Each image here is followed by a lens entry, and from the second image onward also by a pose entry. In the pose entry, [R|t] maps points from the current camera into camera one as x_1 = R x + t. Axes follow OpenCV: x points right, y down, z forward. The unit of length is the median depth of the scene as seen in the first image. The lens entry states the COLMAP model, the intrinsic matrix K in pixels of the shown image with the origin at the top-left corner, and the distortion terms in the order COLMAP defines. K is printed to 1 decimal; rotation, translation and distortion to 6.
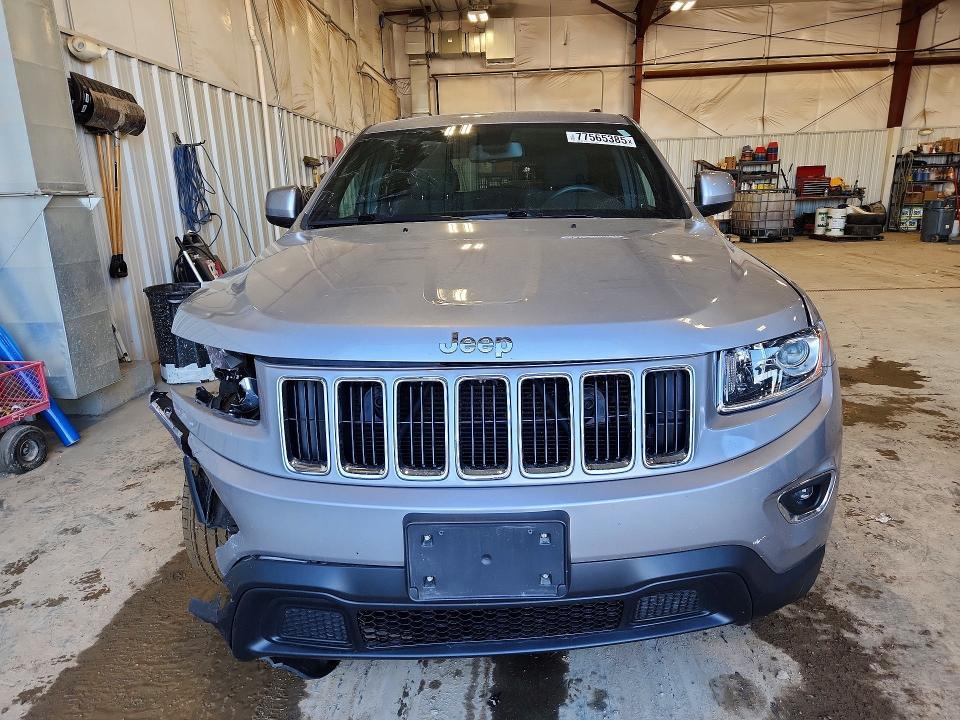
lens RADIAL K [[654.3, 0, 470.9], [0, 654.3, 357.8], [0, 0, 1]] dist [0.022872, -0.001448]
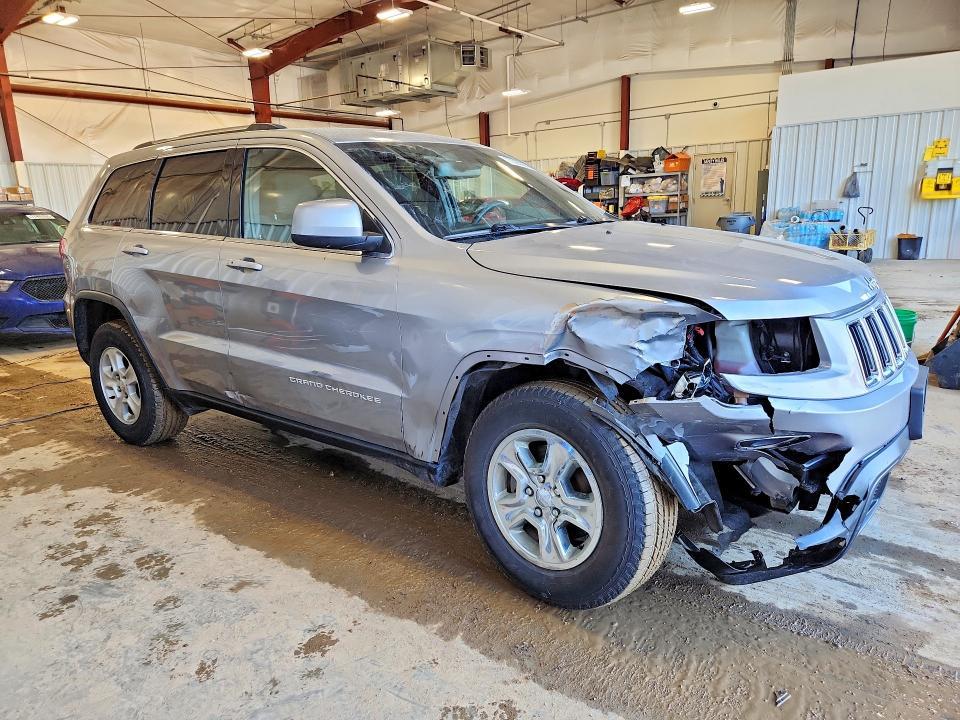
lens RADIAL K [[654.3, 0, 470.9], [0, 654.3, 357.8], [0, 0, 1]] dist [0.022872, -0.001448]
pose [[0.550315, -0.186247, 0.813920, -0.178991], [0.223534, 0.972085, 0.071302, -0.018722], [-0.804478, 0.142700, 0.576586, 0.080445]]
